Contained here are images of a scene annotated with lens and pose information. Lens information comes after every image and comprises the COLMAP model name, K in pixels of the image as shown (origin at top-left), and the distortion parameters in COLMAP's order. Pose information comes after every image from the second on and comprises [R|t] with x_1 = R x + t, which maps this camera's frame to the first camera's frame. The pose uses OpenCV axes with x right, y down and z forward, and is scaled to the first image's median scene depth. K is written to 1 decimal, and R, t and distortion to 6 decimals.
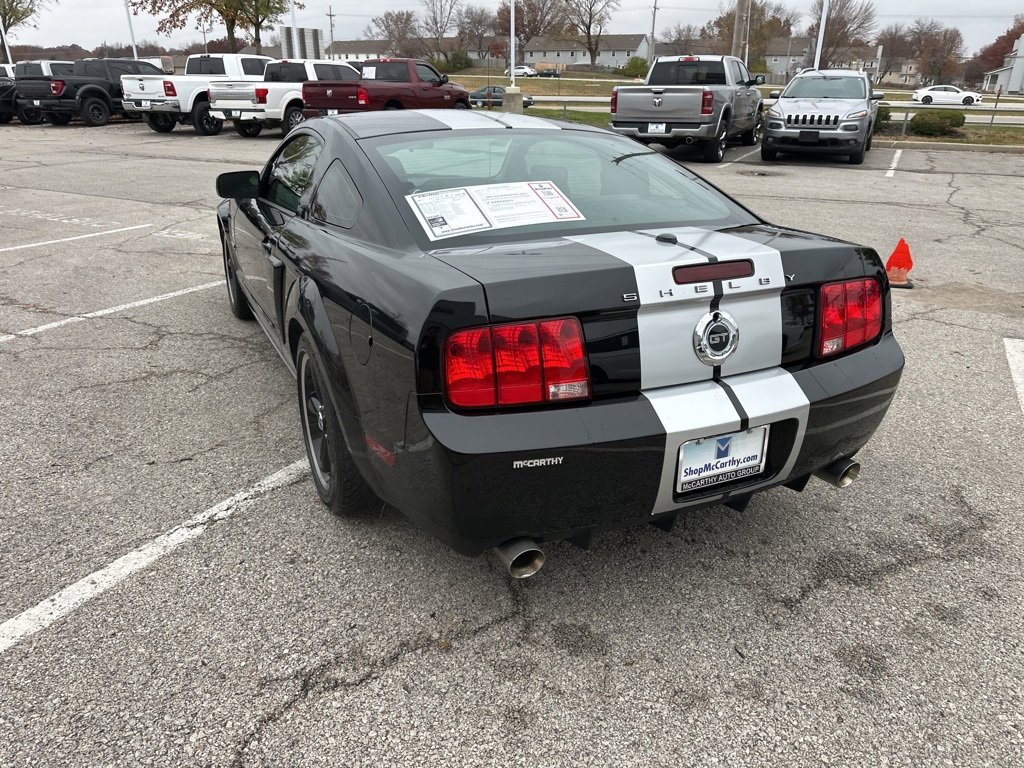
lens RADIAL K [[723.5, 0, 509.0], [0, 723.5, 384.1], [0, 0, 1]] dist [0.017612, -0.021591]
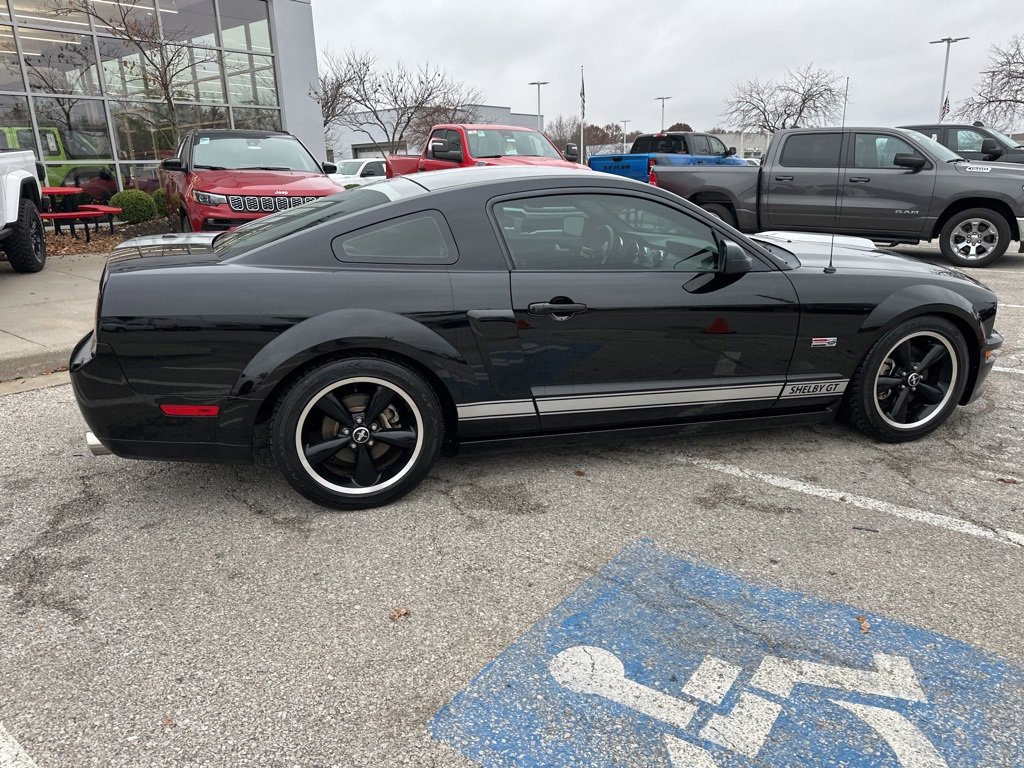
lens RADIAL K [[718.6, 0, 508.0], [0, 718.6, 385.0], [0, 0, 1]] dist [0.038628, -0.047262]
pose [[-0.171870, 0.276072, -0.945645, 0.730357], [-0.361717, 0.875193, 0.321245, -0.301835], [0.916309, 0.397268, -0.050559, 0.821768]]
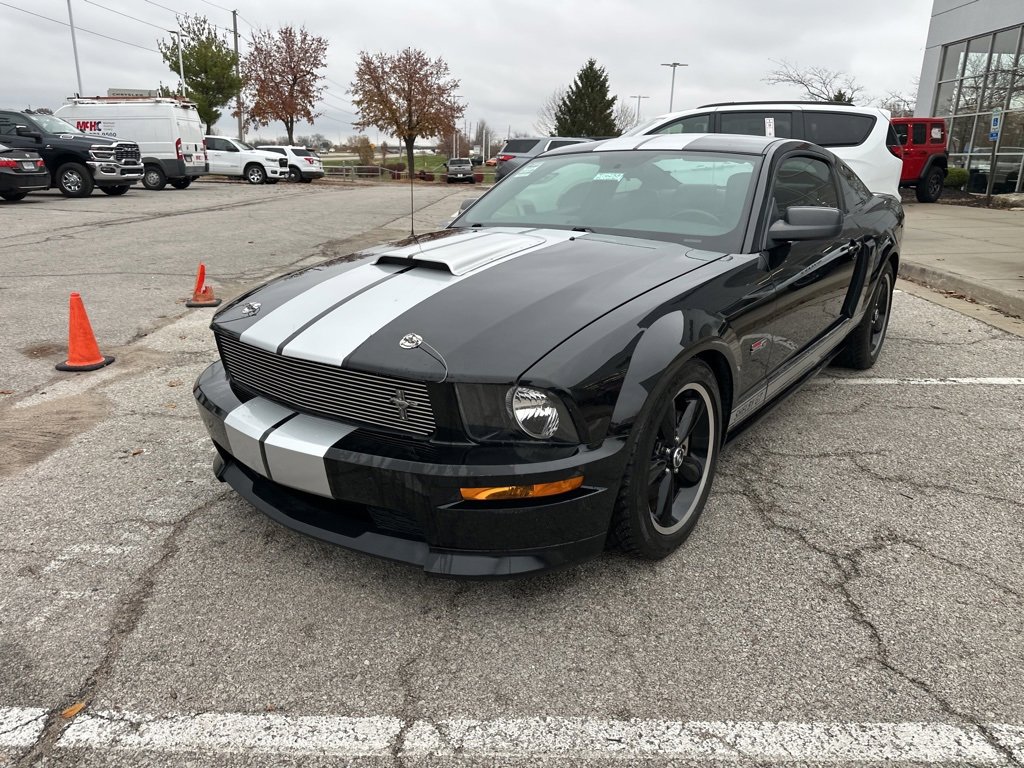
lens RADIAL K [[724.9, 0, 508.3], [0, 724.9, 379.9], [0, 0, 1]] dist [0.031749, -0.039413]
pose [[-0.446478, -0.275628, 0.851285, -0.739296], [0.324442, 0.836767, 0.441089, -0.459165], [-0.833903, 0.473129, -0.284172, 1.227863]]
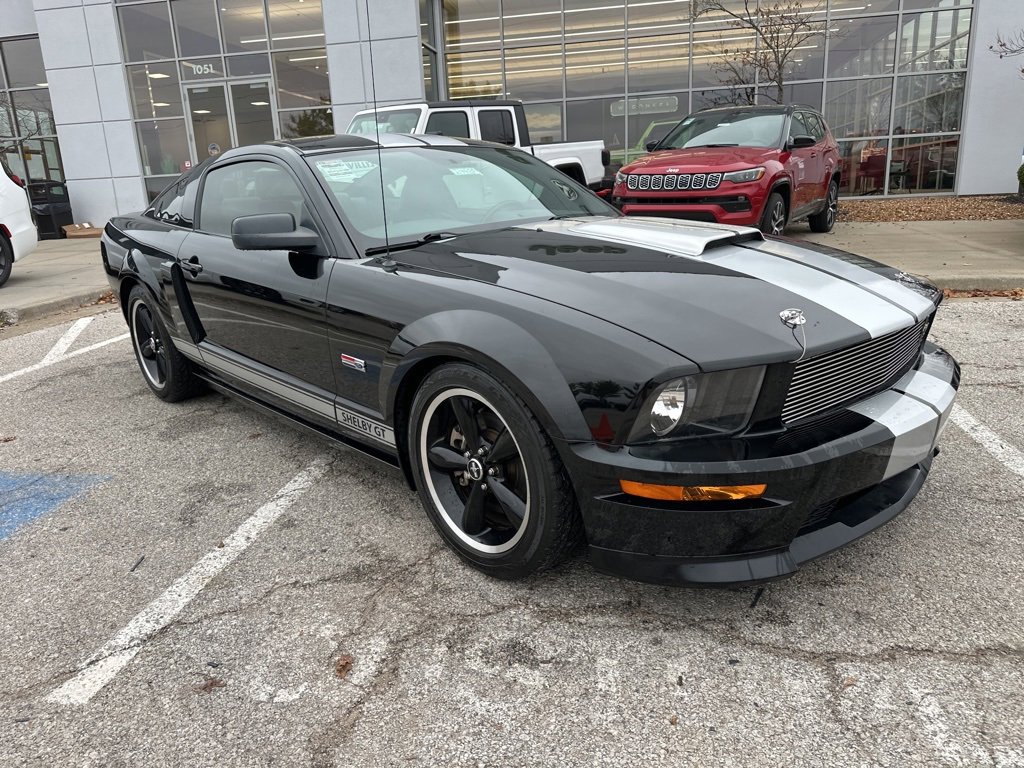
lens RADIAL K [[721.7, 0, 512.8], [0, 721.7, 384.3], [0, 0, 1]] dist [0.027986, -0.035554]
pose [[-0.951744, 0.115367, -0.284382, 0.041941], [-0.081855, 0.797653, 0.597536, -0.524528], [0.295774, 0.591980, -0.749718, 1.474090]]
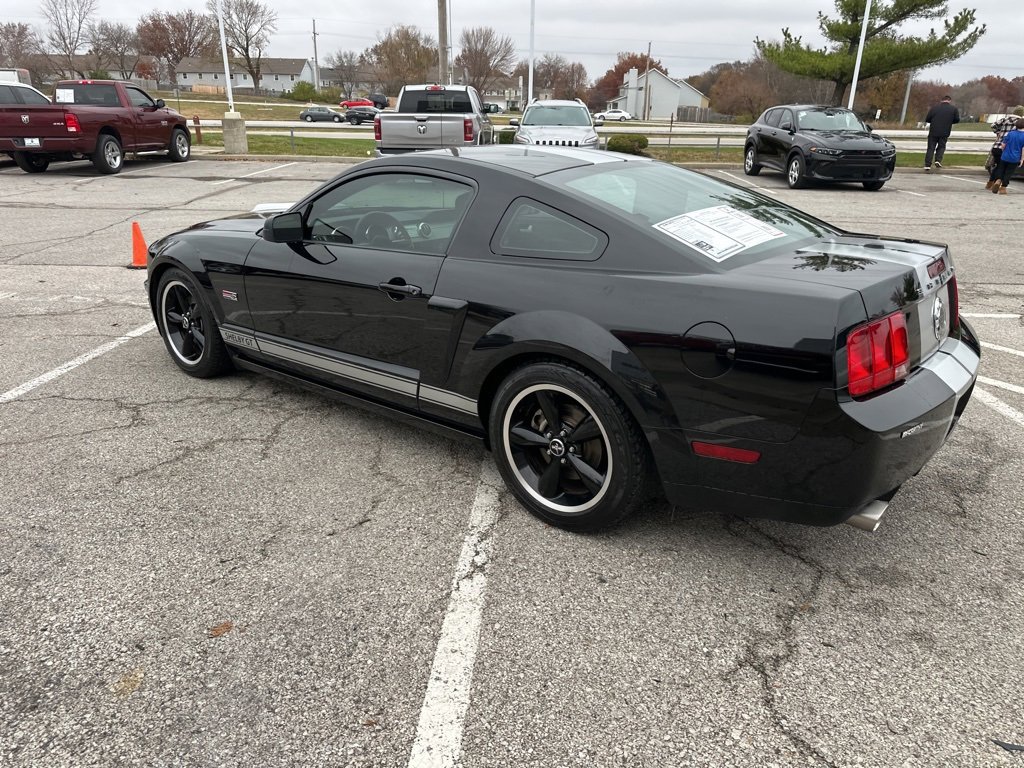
lens RADIAL K [[720.9, 0, 509.9], [0, 720.9, 387.2], [0, 0, 1]] dist [0.025970, -0.028740]
pose [[0.909158, -0.143990, 0.390767, -0.385238], [0.153610, 0.988109, 0.006711, -0.028134], [-0.387087, 0.053924, 0.920465, 0.042352]]
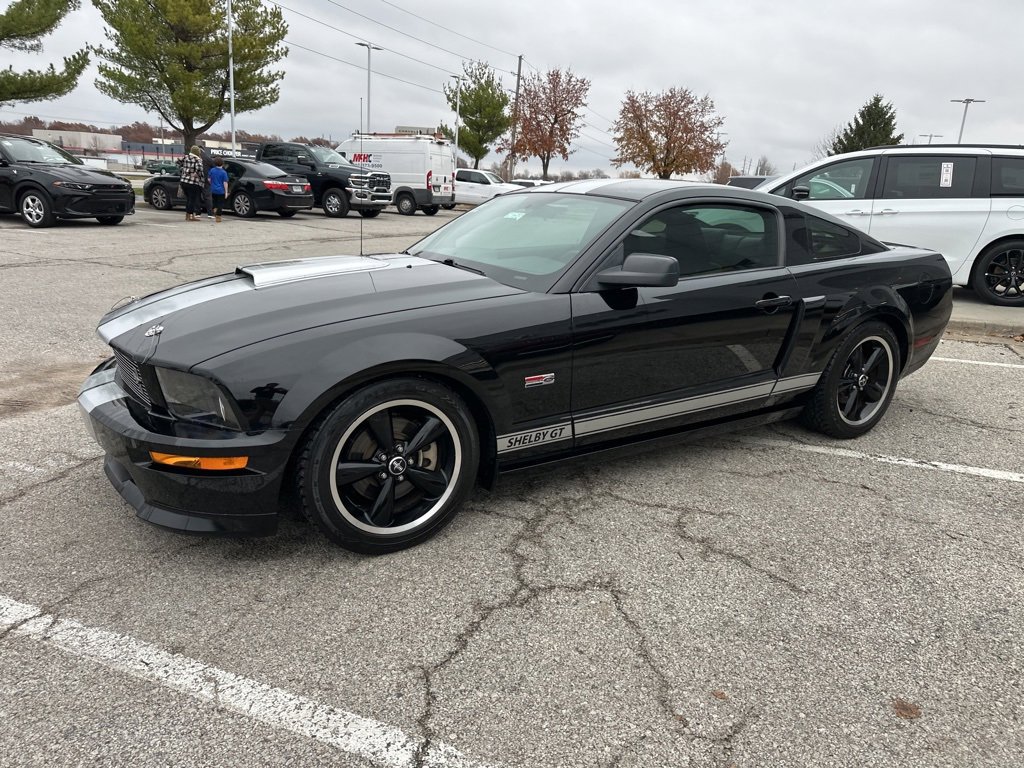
lens RADIAL K [[720.1, 0, 509.0], [0, 720.1, 382.9], [0, 0, 1]] dist [0.037482, -0.041252]
pose [[-0.099131, -0.276684, 0.955834, -0.891515], [0.335211, 0.895136, 0.293879, -0.347286], [-0.936913, 0.349538, 0.004012, 0.915996]]
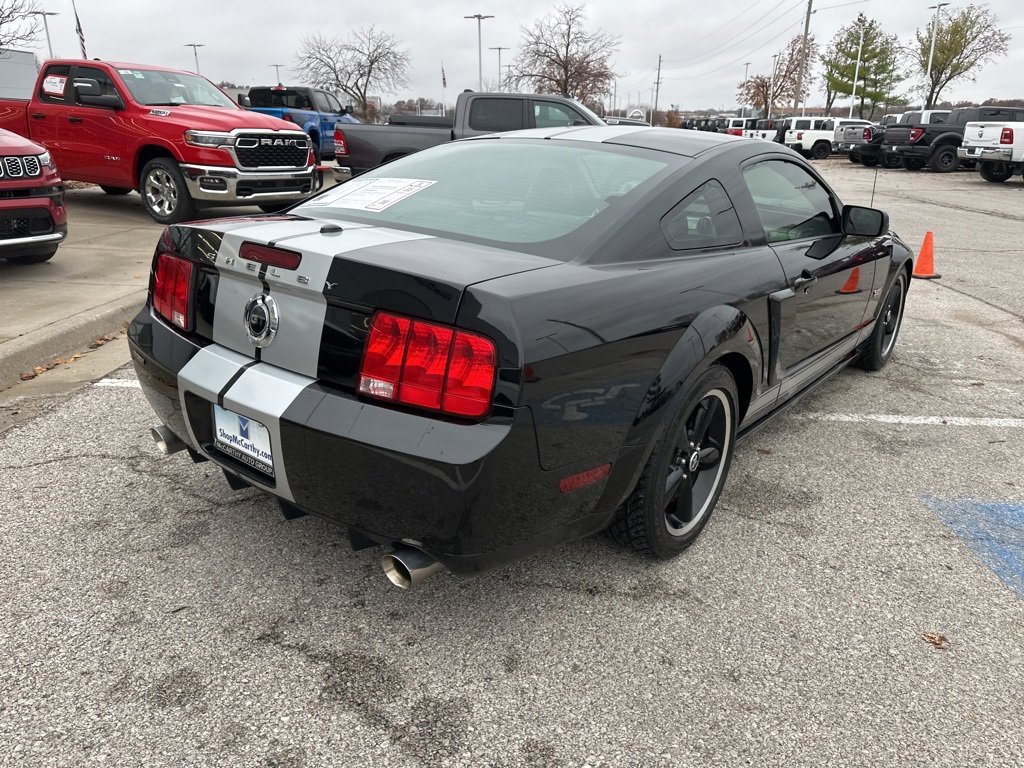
lens RADIAL K [[726.9, 0, 511.2], [0, 726.9, 376.3], [0, 0, 1]] dist [0.004922, -0.005701]
pose [[0.432618, 0.291195, -0.853257, 0.546012], [-0.353518, 0.925404, 0.136576, -0.103882], [0.829377, 0.242556, 0.503289, 0.326544]]
